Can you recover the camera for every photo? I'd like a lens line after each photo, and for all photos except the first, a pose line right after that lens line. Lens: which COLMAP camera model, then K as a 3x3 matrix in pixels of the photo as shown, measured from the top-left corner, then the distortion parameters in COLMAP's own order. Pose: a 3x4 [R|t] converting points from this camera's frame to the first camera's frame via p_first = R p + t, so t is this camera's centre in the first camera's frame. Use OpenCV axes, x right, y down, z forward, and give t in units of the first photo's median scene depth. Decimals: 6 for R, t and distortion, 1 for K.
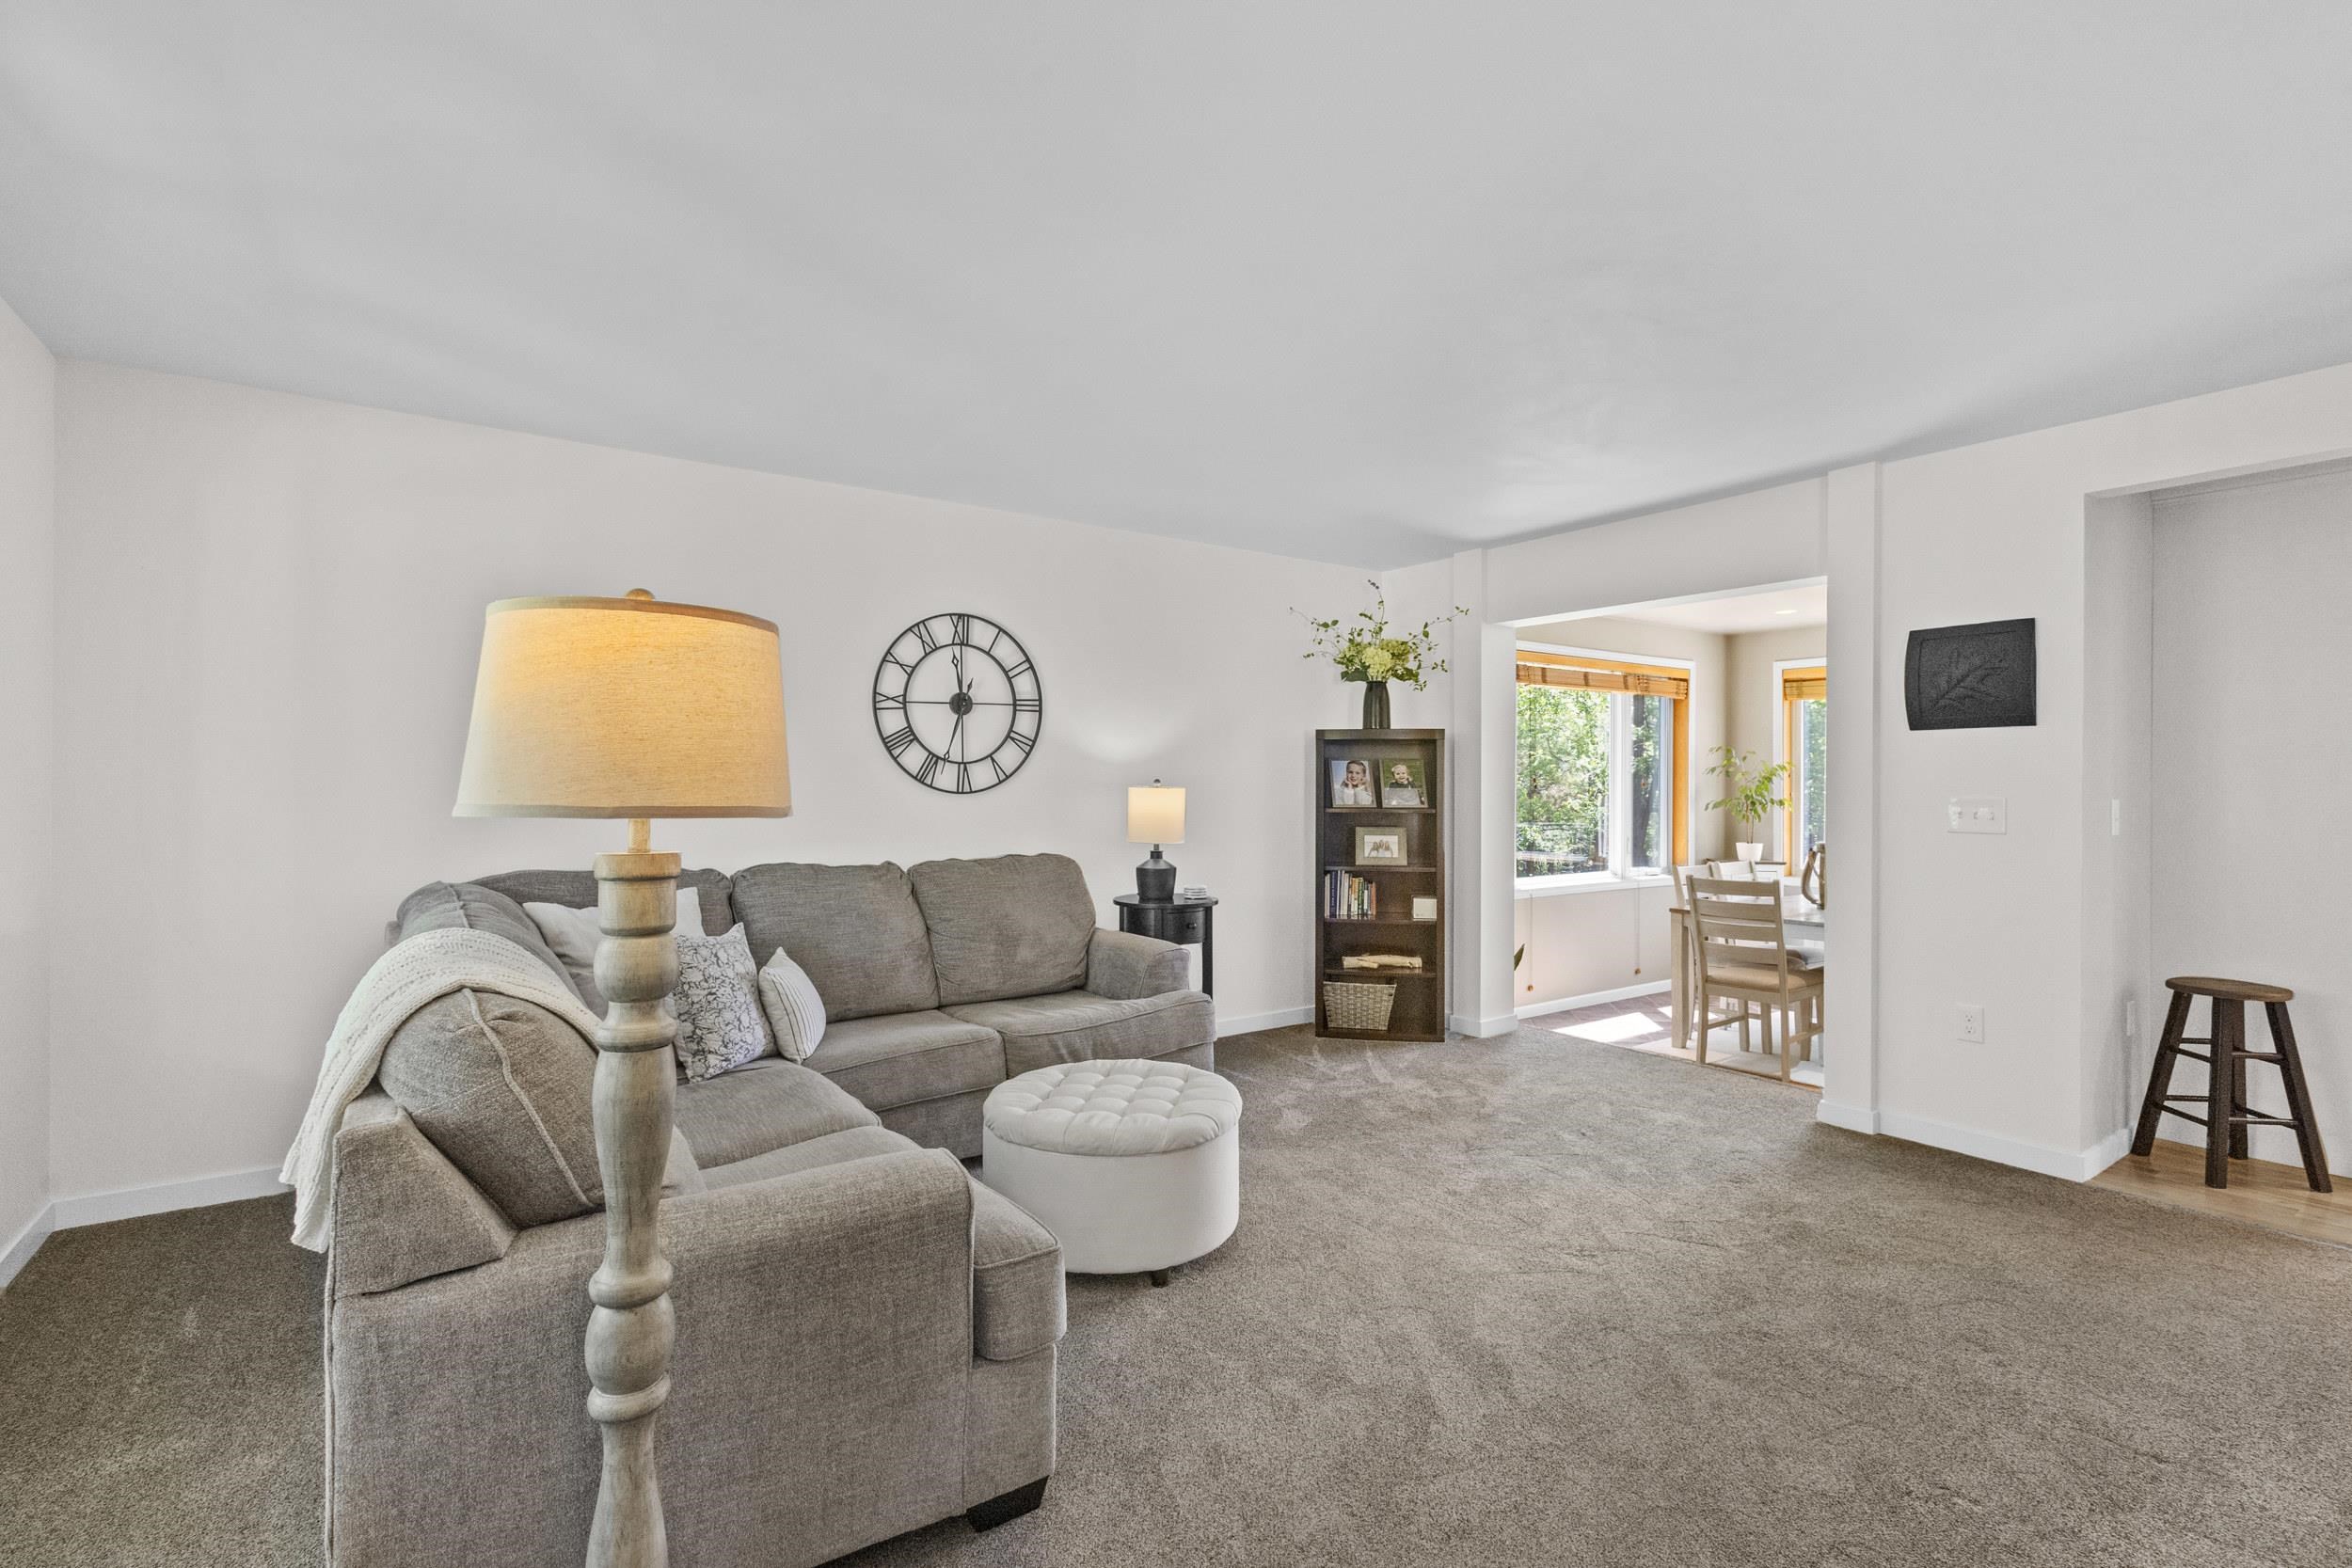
lens RADIAL K [[1086.5, 0, 1176.6], [0, 1086.5, 778.2], [0, 0, 1]] dist [0.015328, -0.002886]
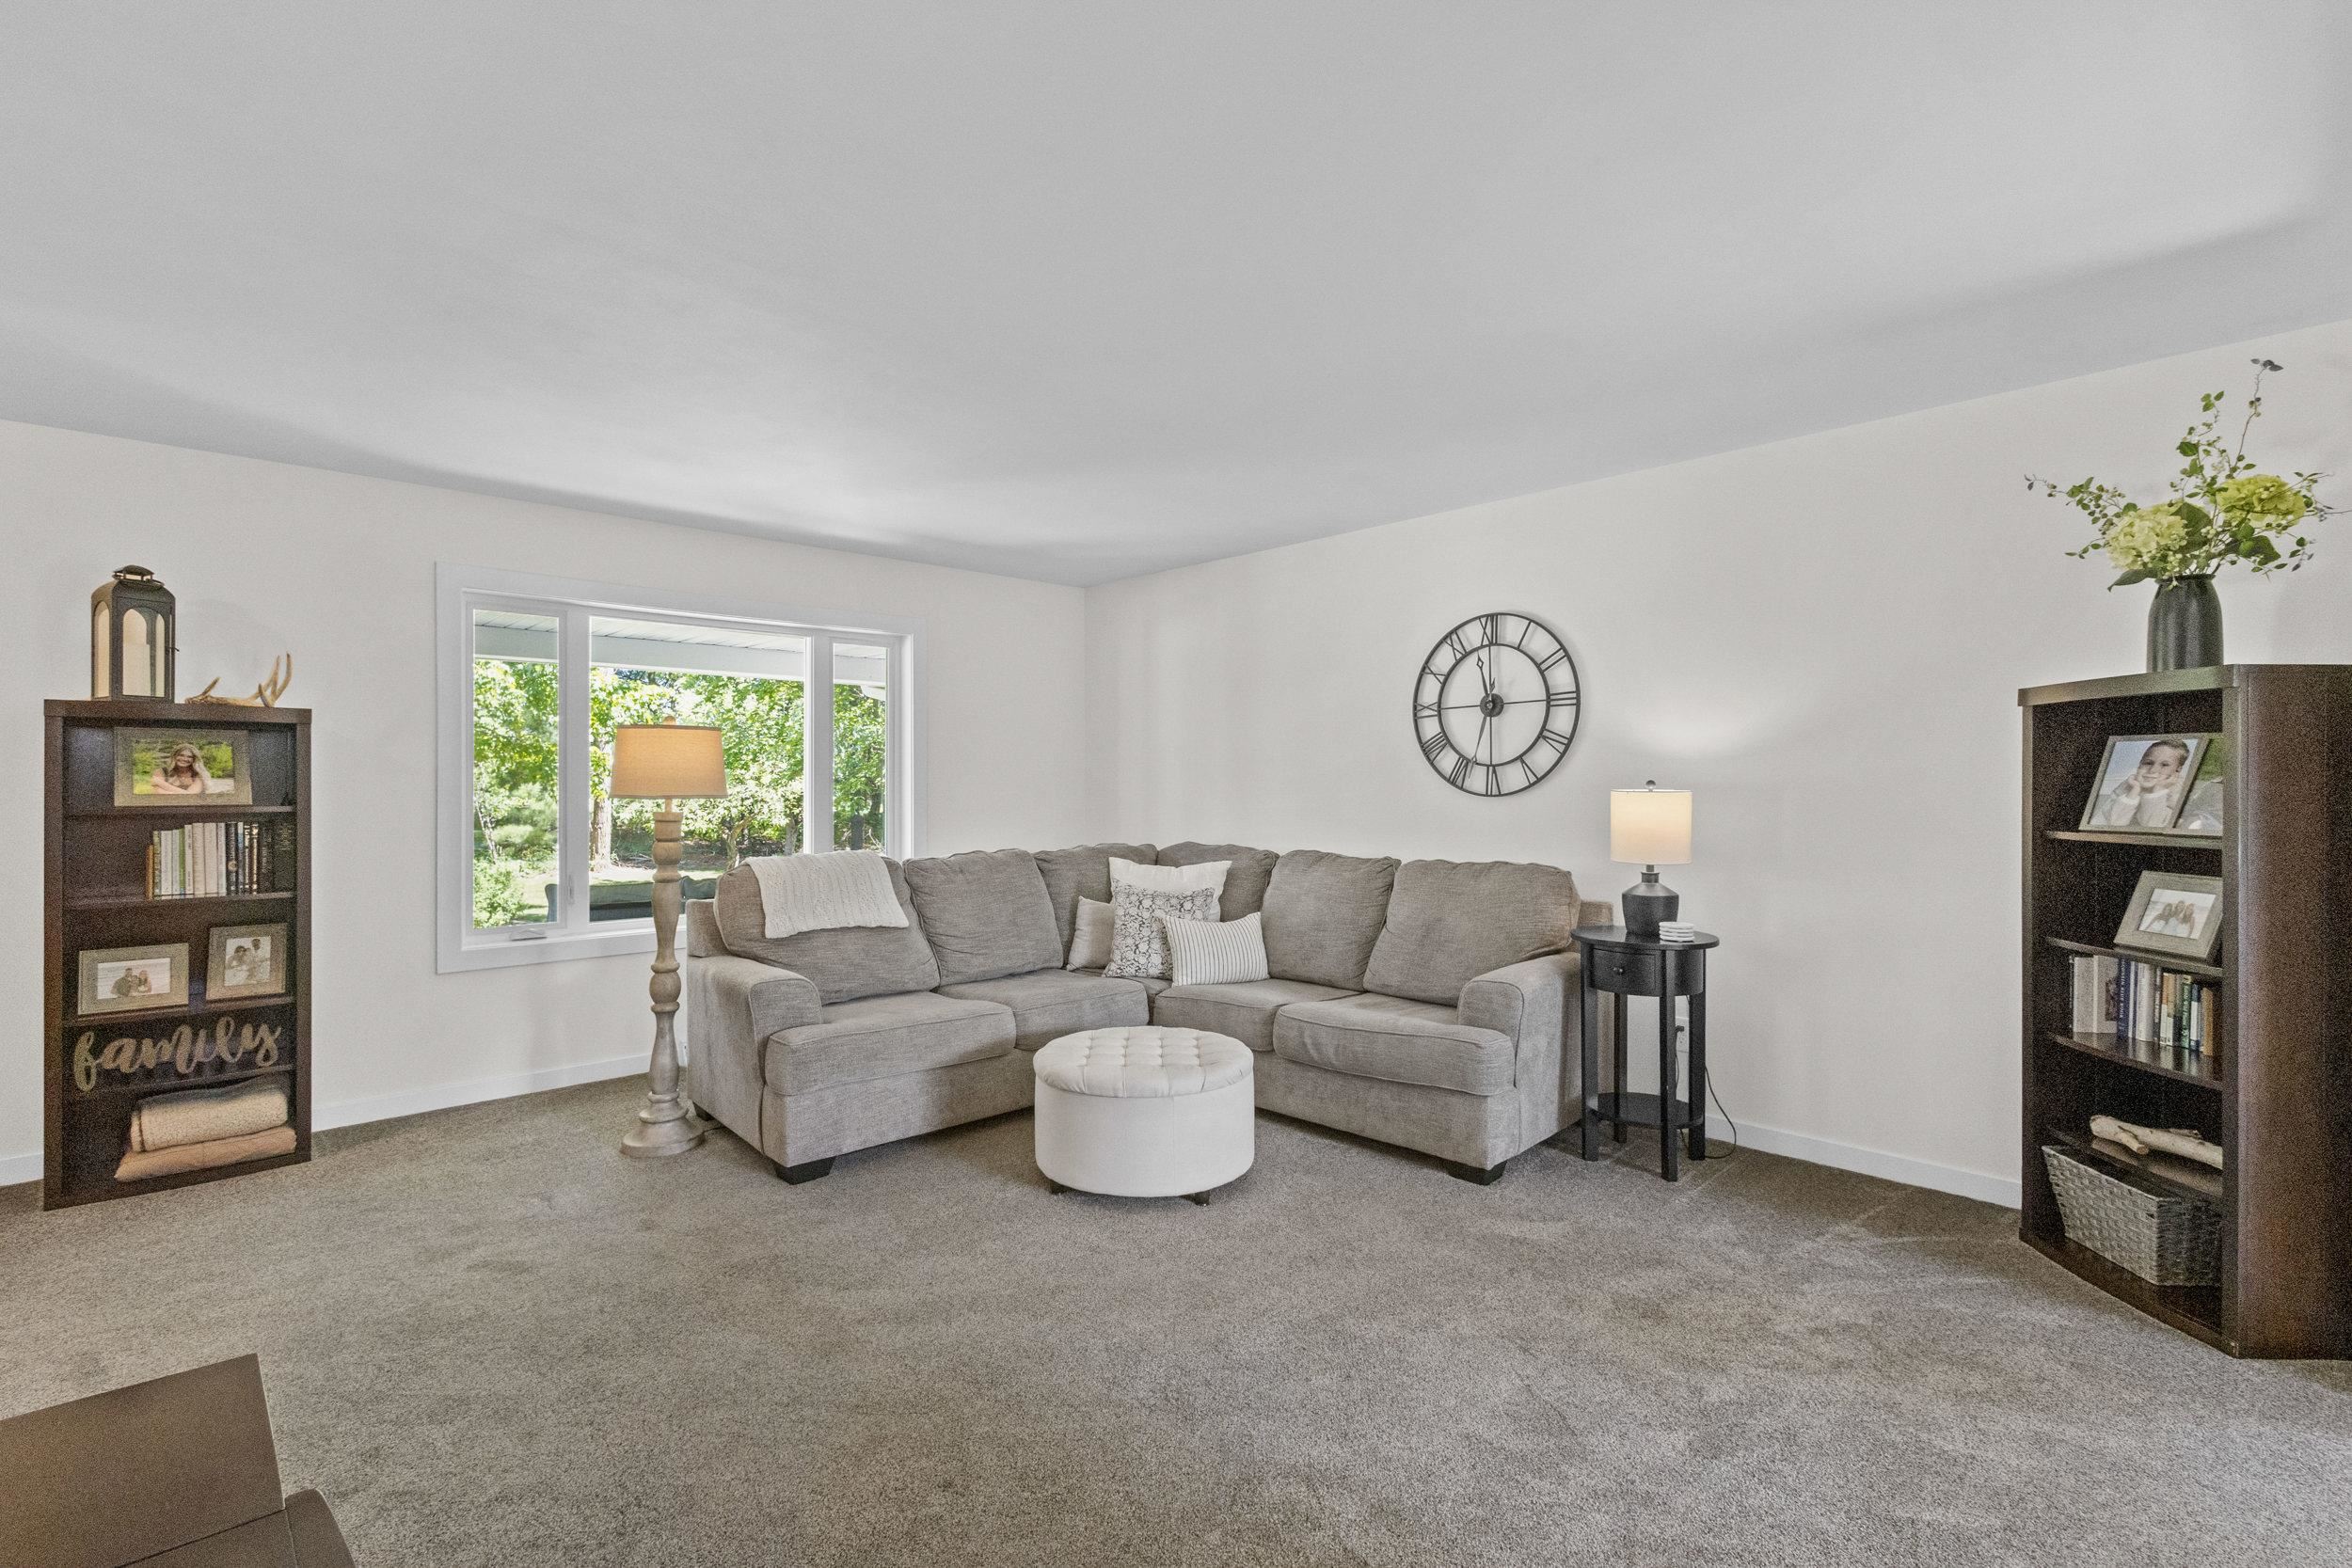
lens RADIAL K [[1086.5, 0, 1168.1], [0, 1086.5, 780.9], [0, 0, 1]] dist [0.015328, -0.002886]
pose [[0.131954, -0.003605, -0.991249, 0.737608], [0.011285, 0.999934, -0.002135, -0.001046], [0.991192, -0.010904, 0.131986, 0.578275]]
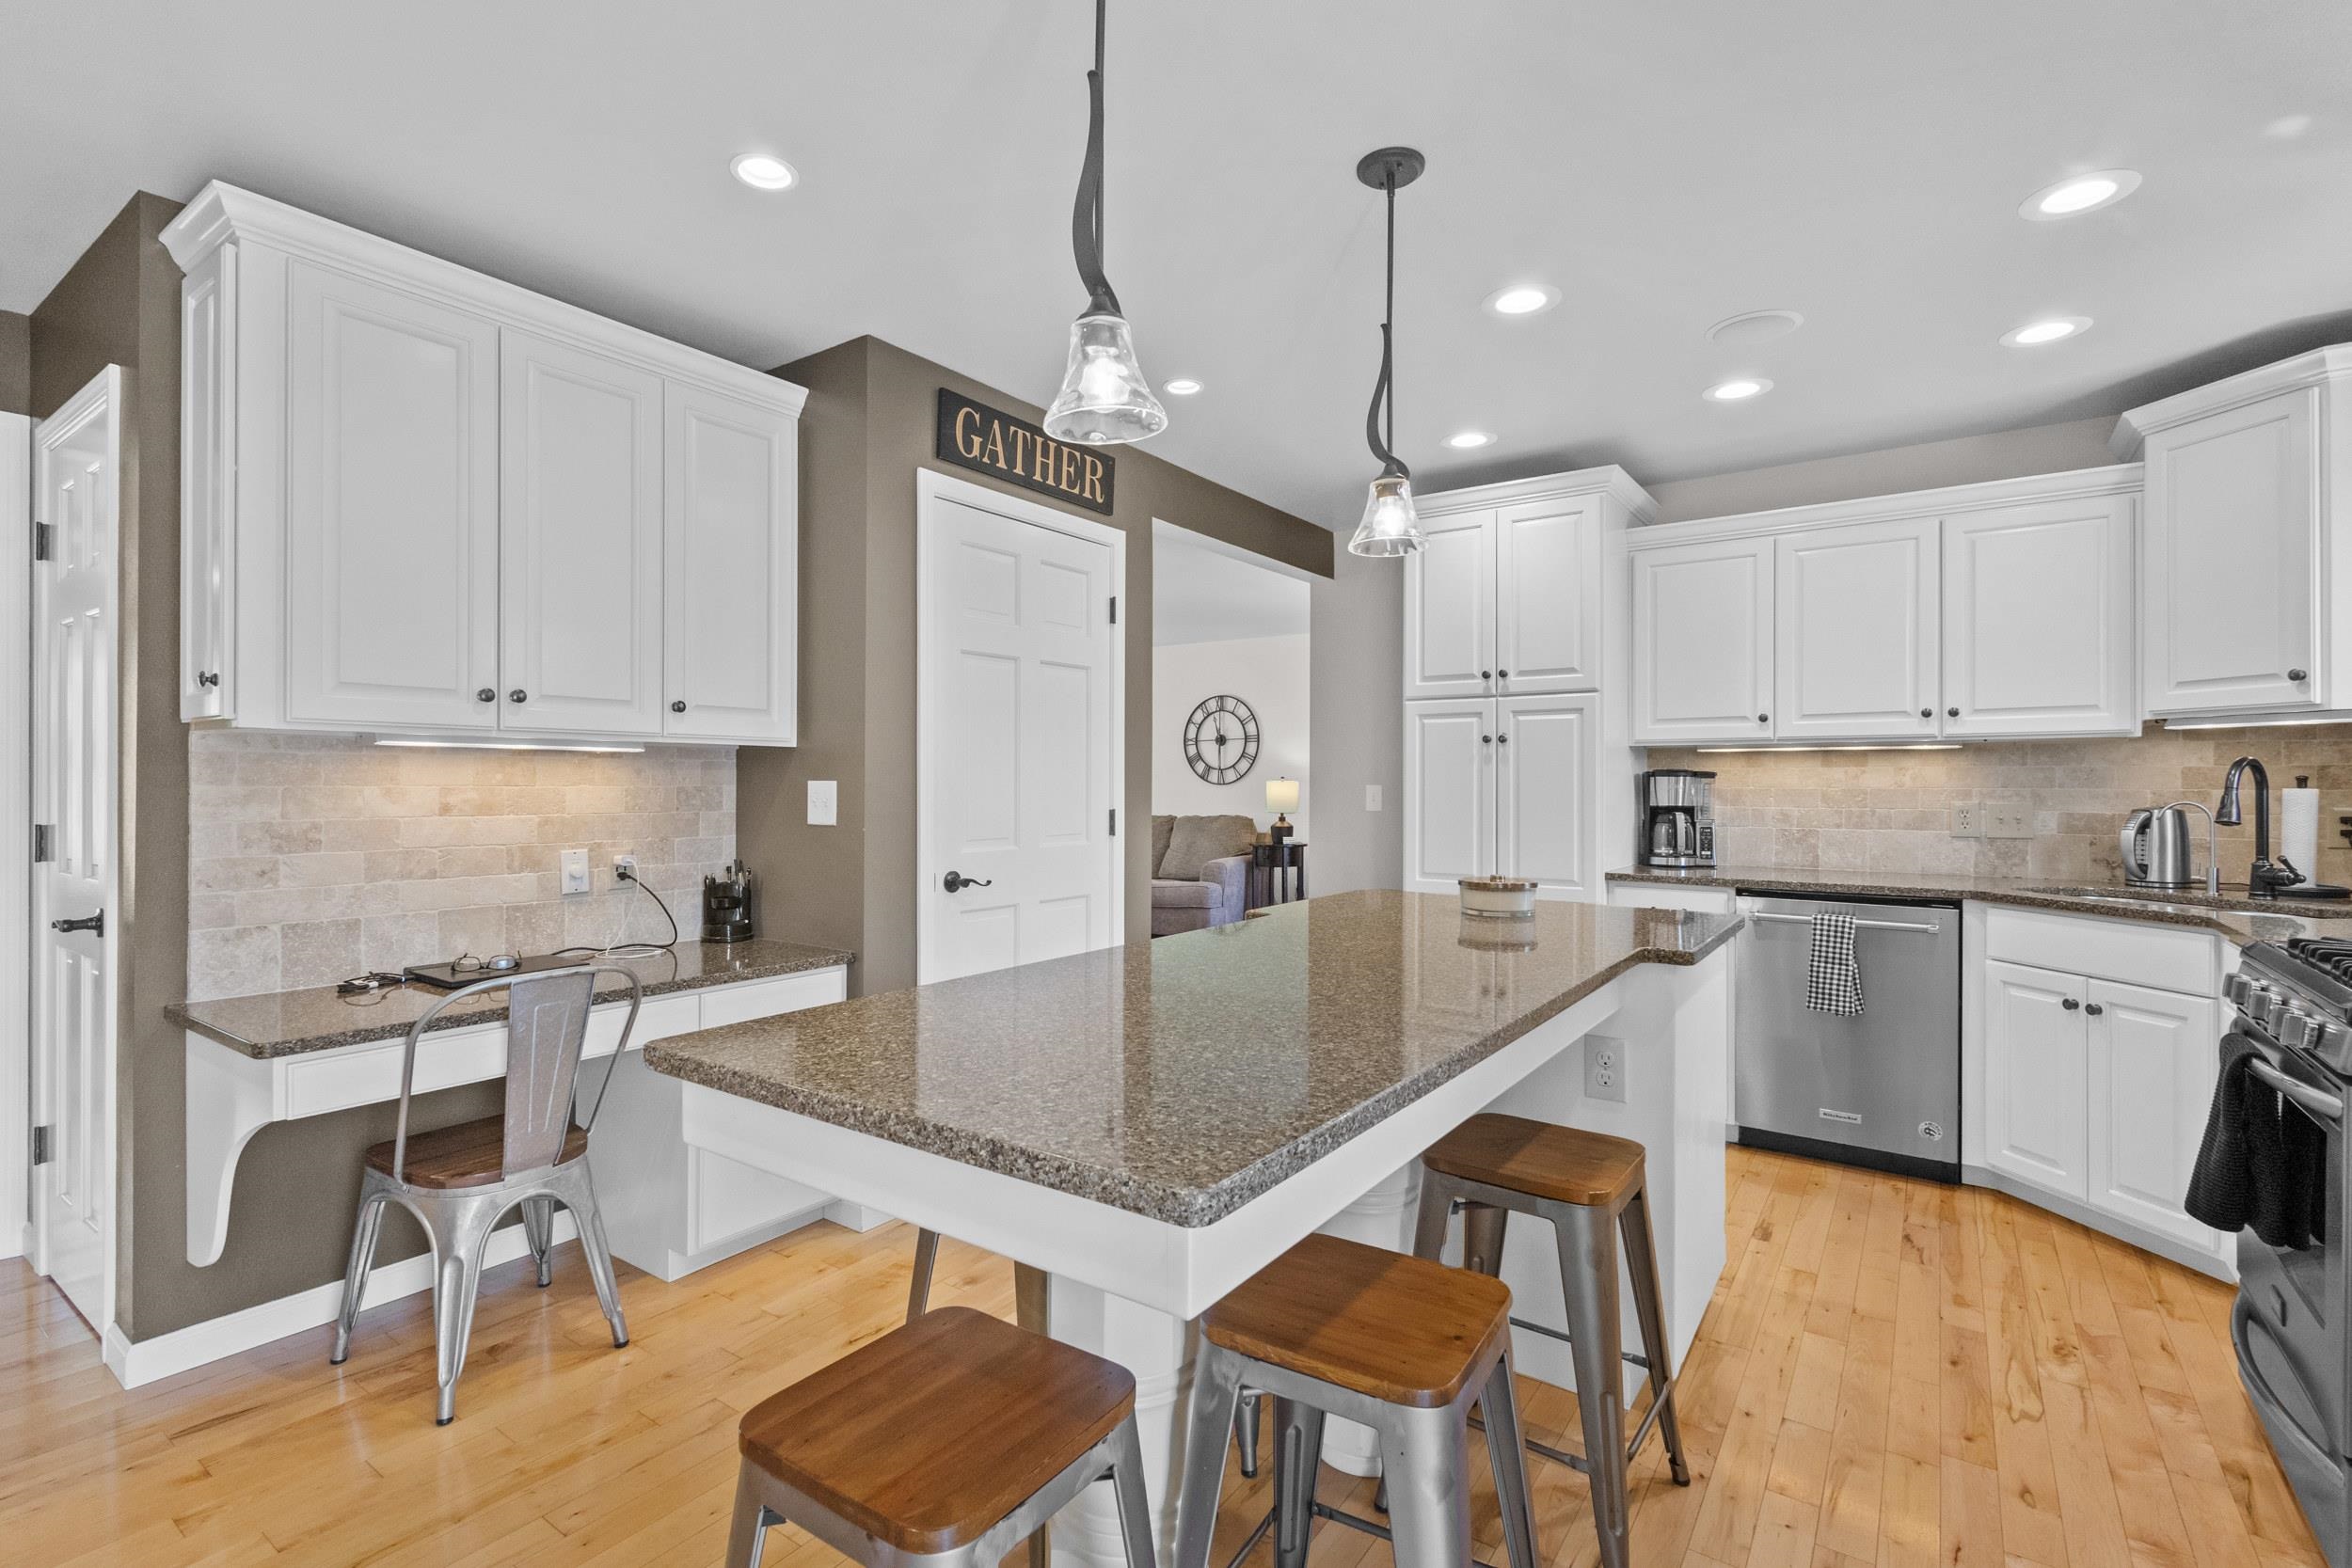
lens RADIAL K [[1086.5, 0, 1183.4], [0, 1086.5, 783.4], [0, 0, 1]] dist [0.015328, -0.002886]
pose [[0.333808, -0.006348, -0.942620, 1.674907], [0.004642, 0.999976, -0.005090, 0.021748], [0.942630, -0.002677, 0.333830, 0.261547]]
